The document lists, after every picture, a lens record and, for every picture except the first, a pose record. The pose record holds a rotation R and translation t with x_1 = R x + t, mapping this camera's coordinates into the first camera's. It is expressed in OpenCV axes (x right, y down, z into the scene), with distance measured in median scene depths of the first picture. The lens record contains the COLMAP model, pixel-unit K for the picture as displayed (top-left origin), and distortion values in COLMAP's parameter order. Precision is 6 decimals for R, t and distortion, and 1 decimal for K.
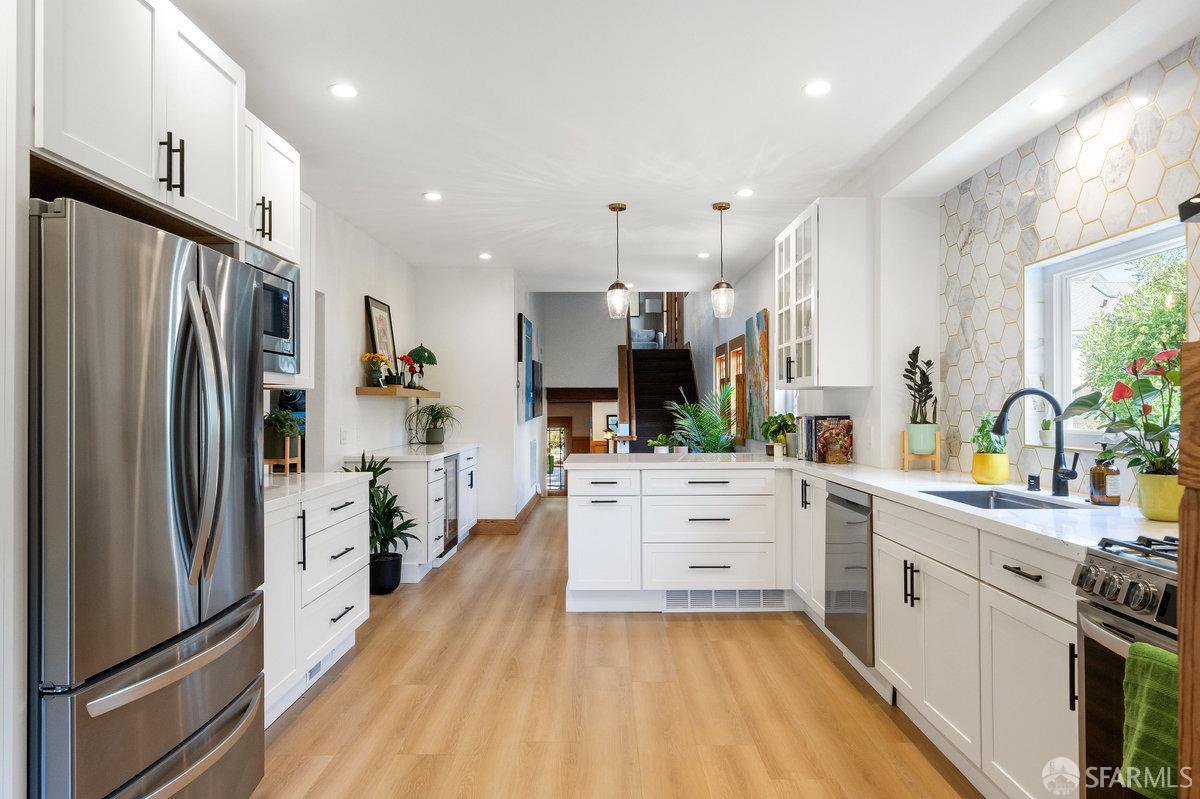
lens RADIAL K [[729.6, 0, 602.1], [0, 729.6, 390.1], [0, 0, 1]] dist [-0.001925, 0.001842]
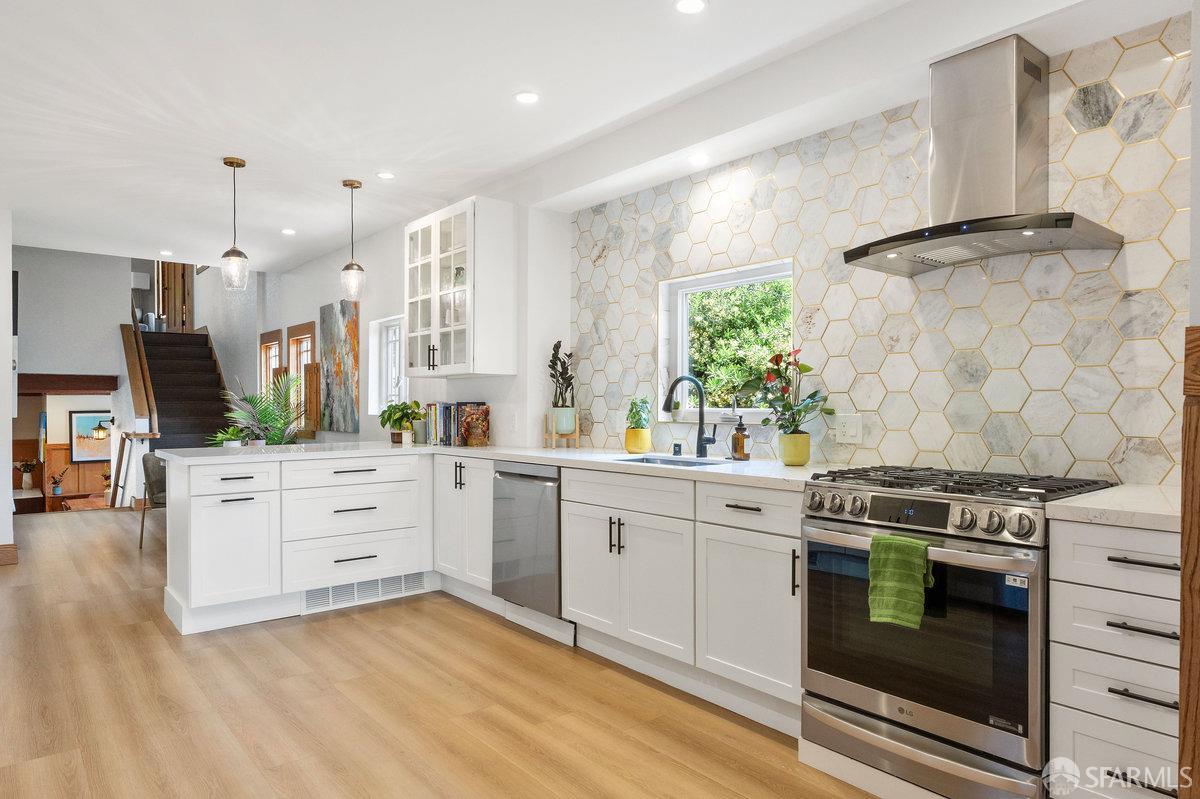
lens RADIAL K [[732.7, 0, 600.0], [0, 732.7, 399.5], [0, 0, 1]] dist [-0.001862, 0.001441]
pose [[0.772650, 0.005804, 0.634806, -0.236590], [-0.015759, 0.999825, 0.010040, 0.019051], [-0.634636, -0.017761, 0.772607, 0.056900]]
